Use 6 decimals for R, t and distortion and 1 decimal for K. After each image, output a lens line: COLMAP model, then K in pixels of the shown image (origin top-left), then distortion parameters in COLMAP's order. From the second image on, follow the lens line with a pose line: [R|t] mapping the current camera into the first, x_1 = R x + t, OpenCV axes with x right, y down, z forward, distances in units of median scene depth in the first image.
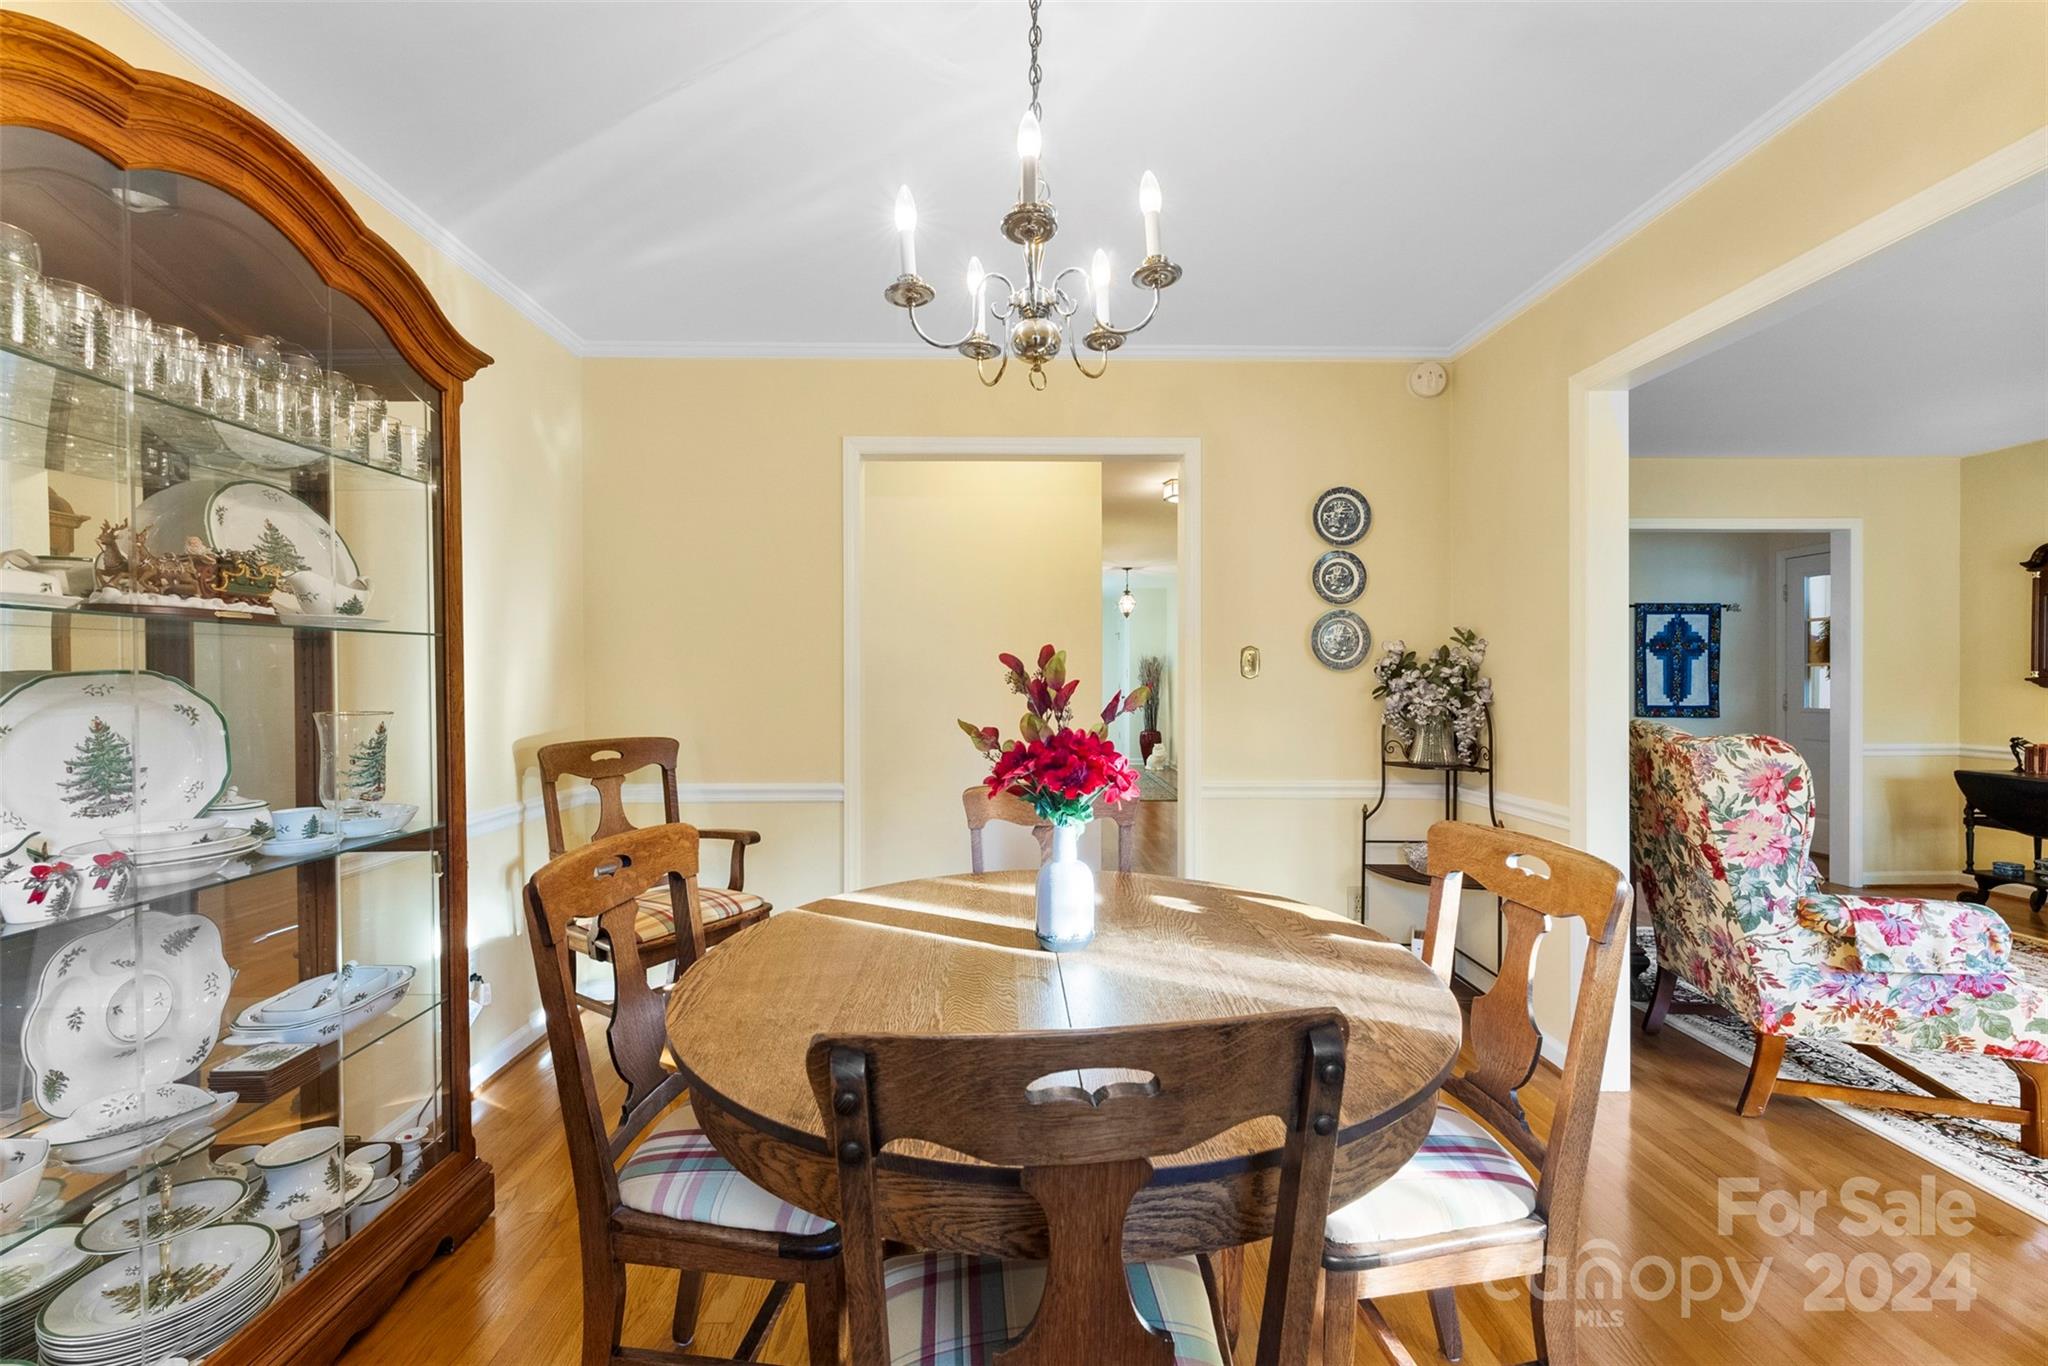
lens RADIAL K [[821.8, 0, 1032.4], [0, 821.8, 680.2], [0, 0, 1]] dist [0.001291, 0.000257]
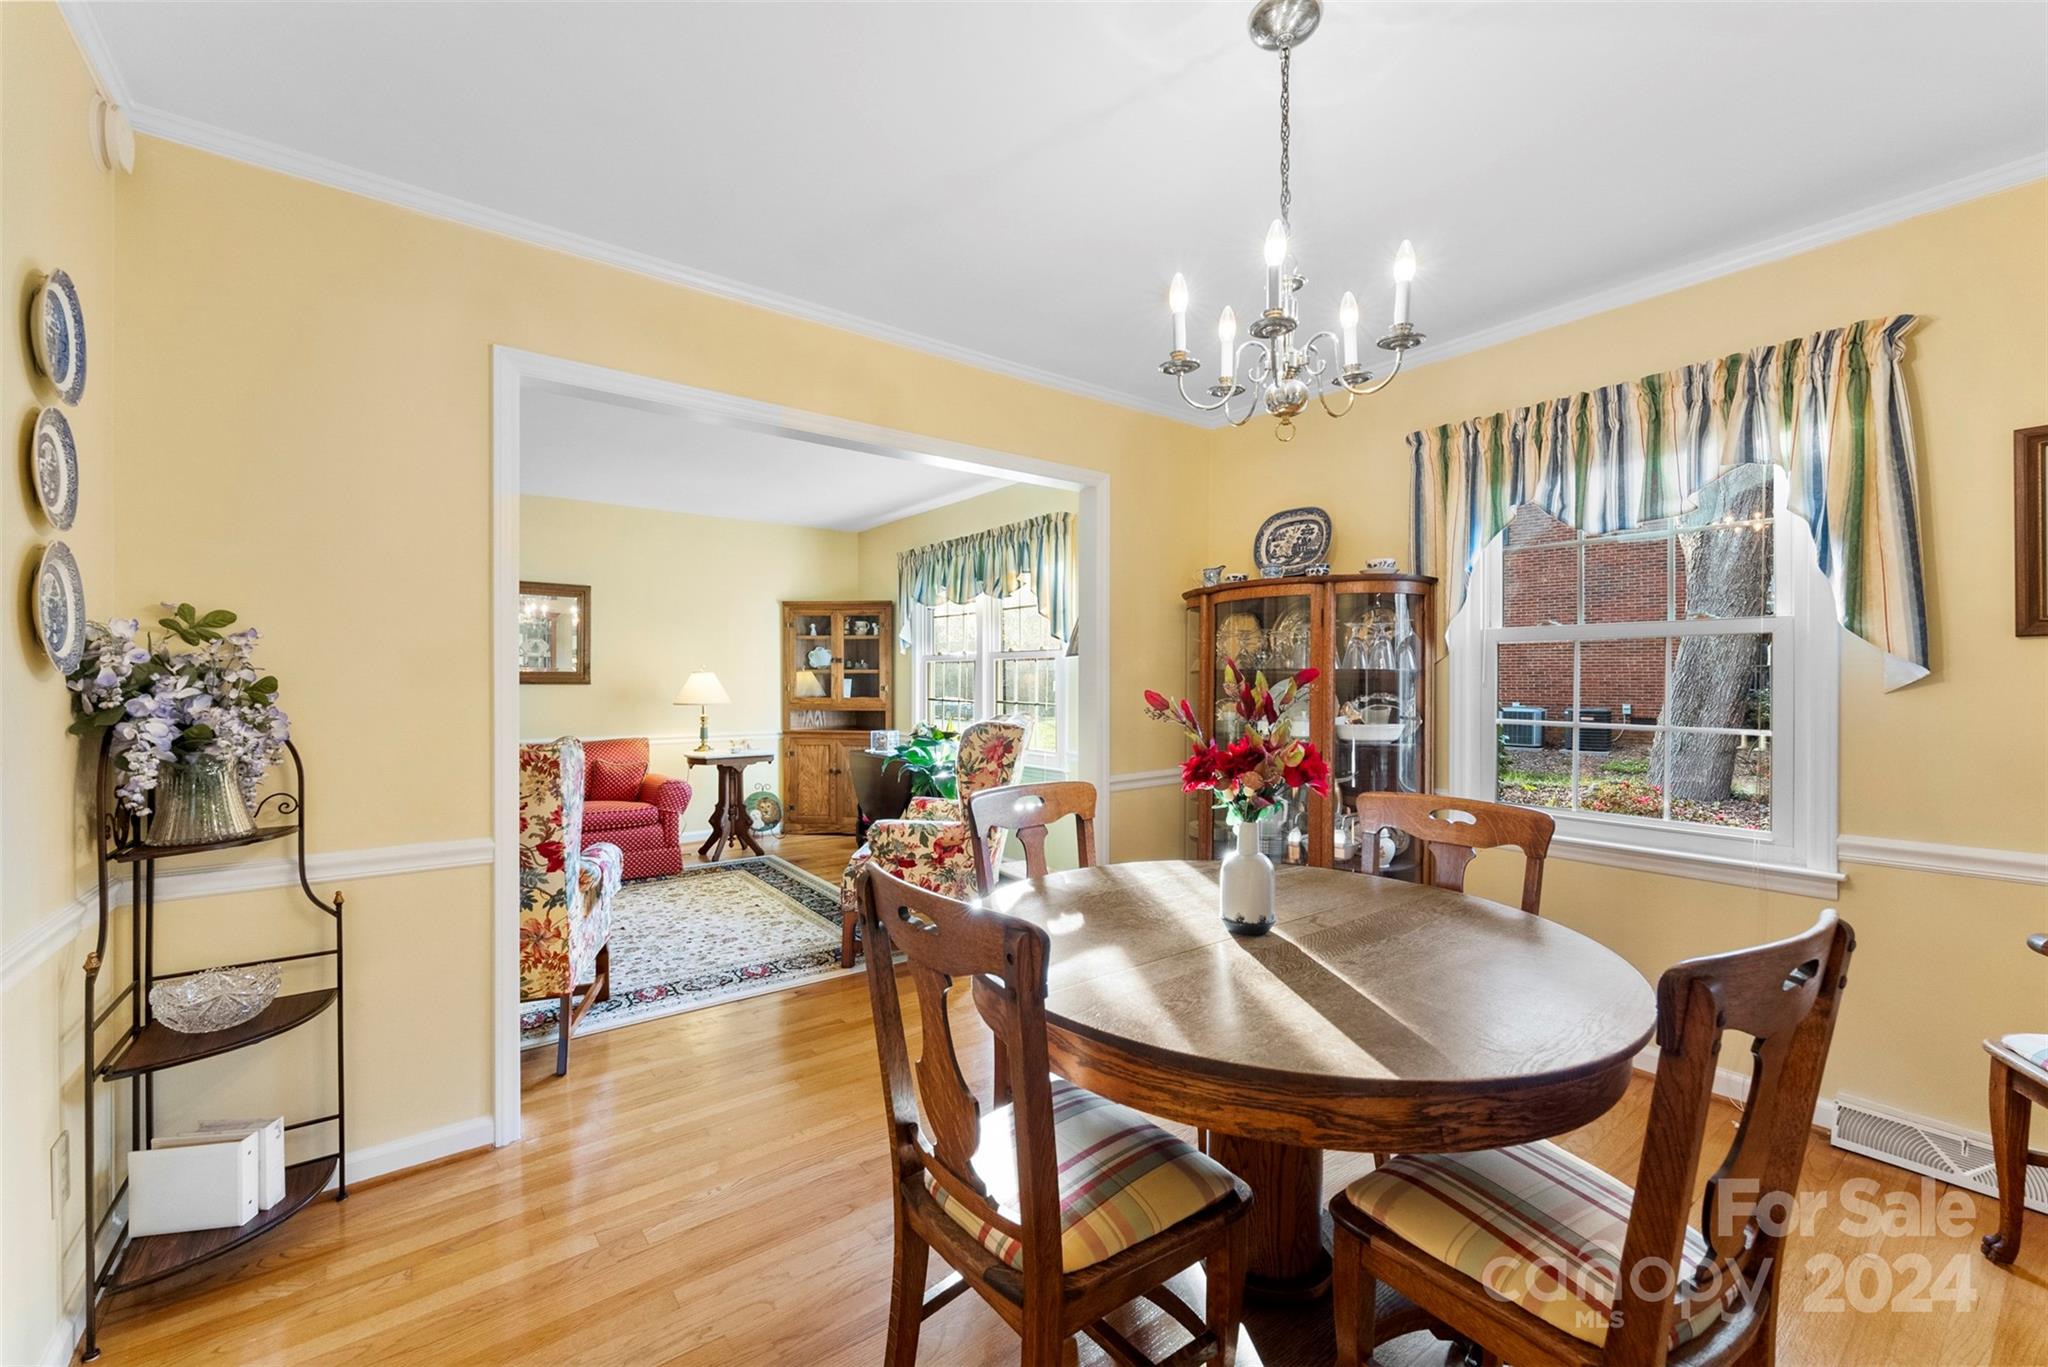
lens RADIAL K [[821.8, 0, 1018.3], [0, 821.8, 680.8], [0, 0, 1]] dist [0.001291, 0.000257]
pose [[-0.580298, -0.000071, 0.814405, -0.413061], [0.002169, 0.999996, 0.001633, -0.011003], [-0.814402, 0.002714, -0.580295, 1.133138]]
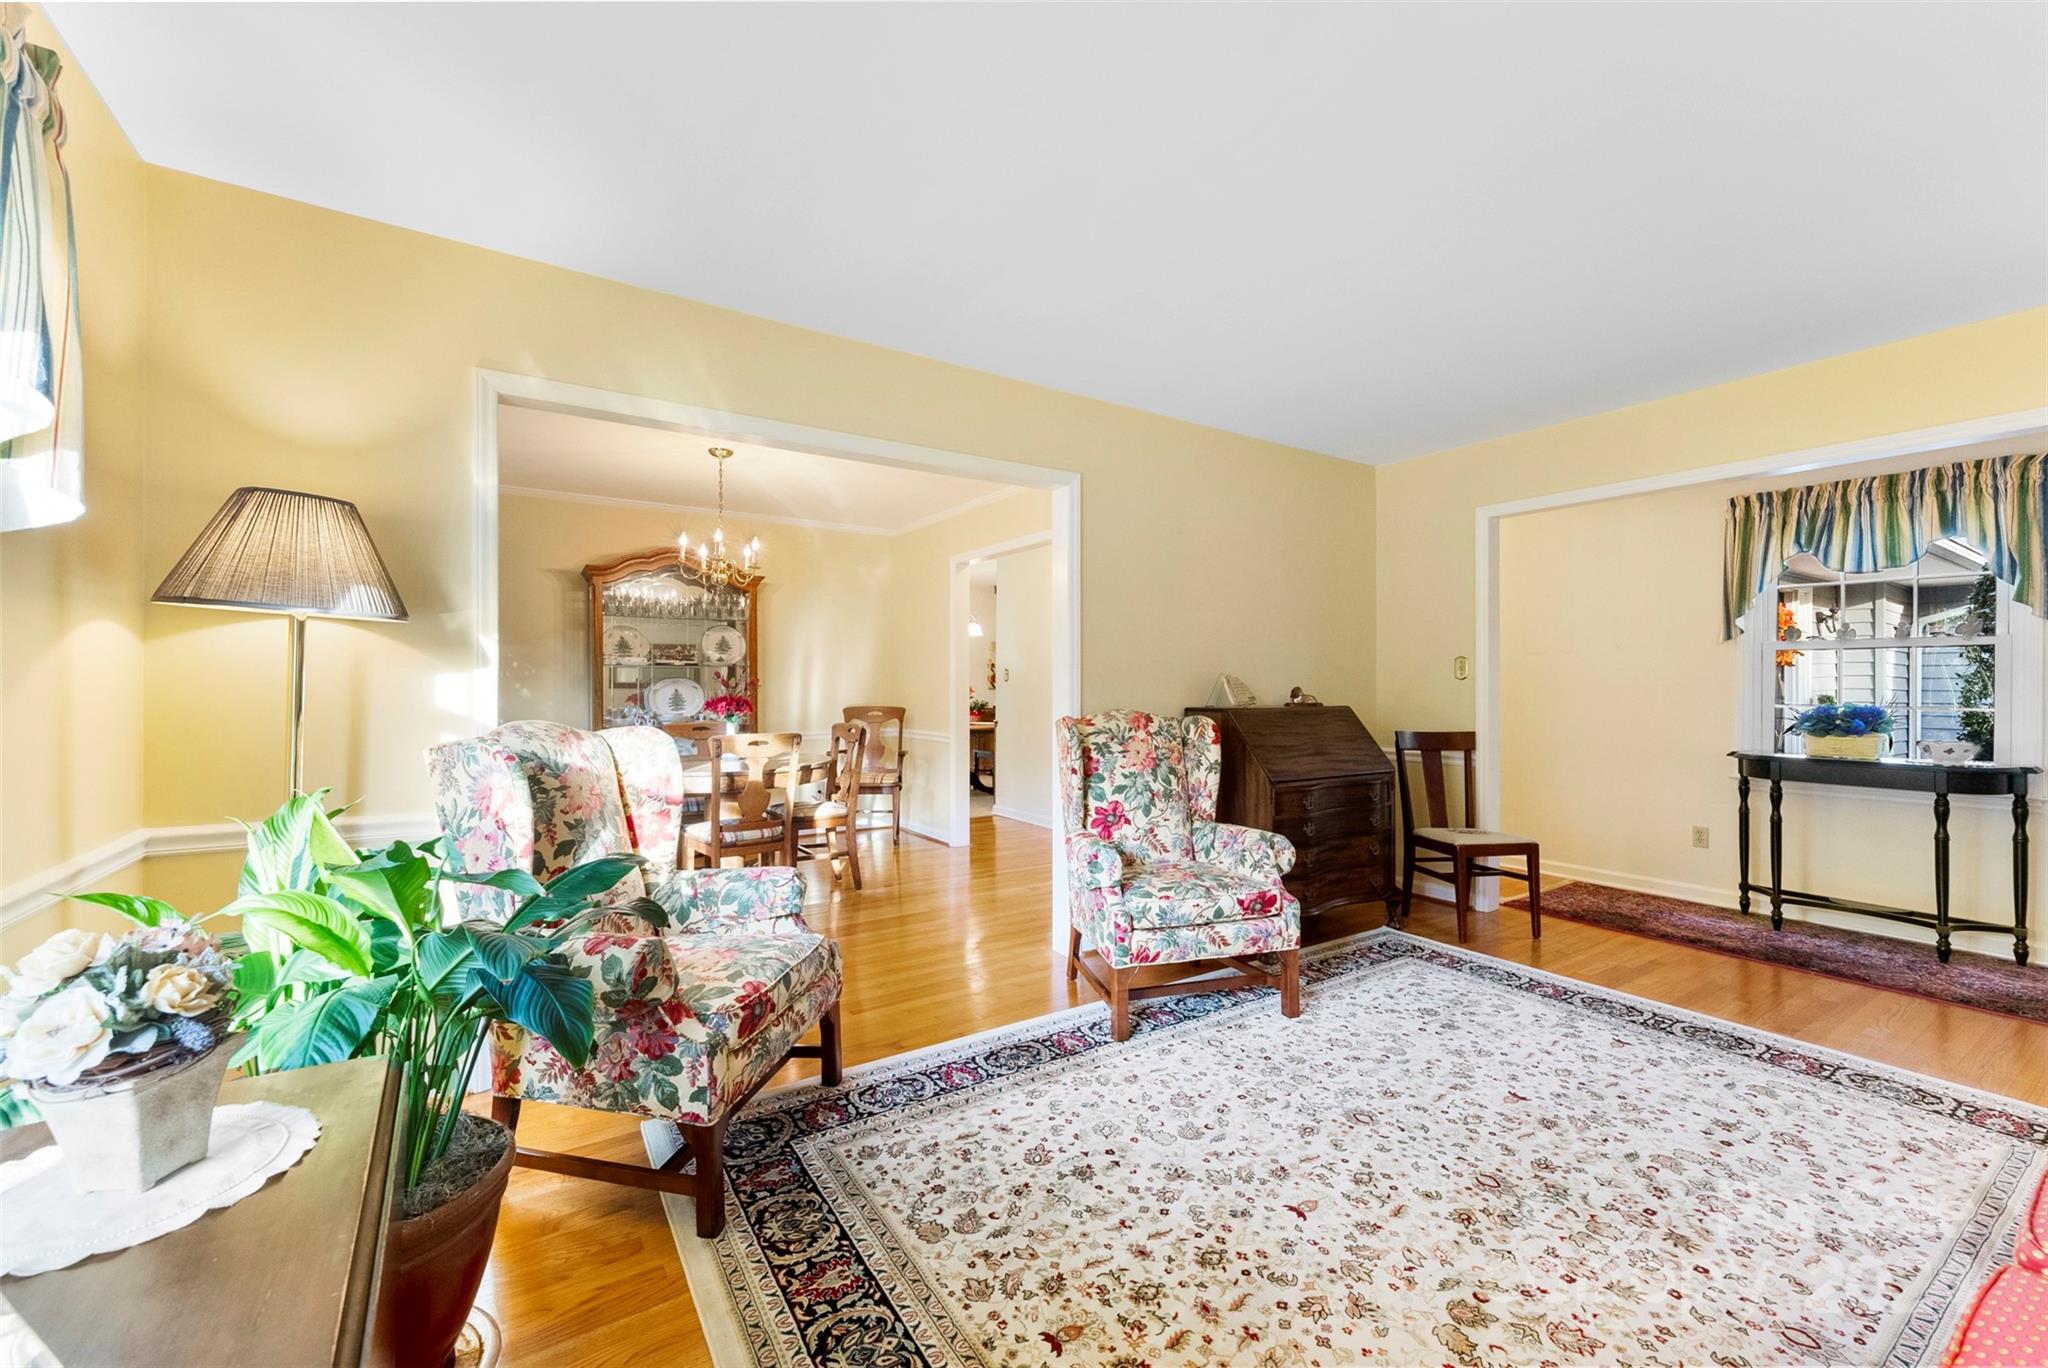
lens RADIAL K [[821.8, 0, 1025.8], [0, 821.8, 681.9], [0, 0, 1]] dist [0.001291, 0.000257]
pose [[0.530029, 0.001850, -0.847978, 2.037017], [-0.005195, 0.999986, -0.001066, 0.006664], [0.847964, 0.004970, 0.530031, 0.156479]]
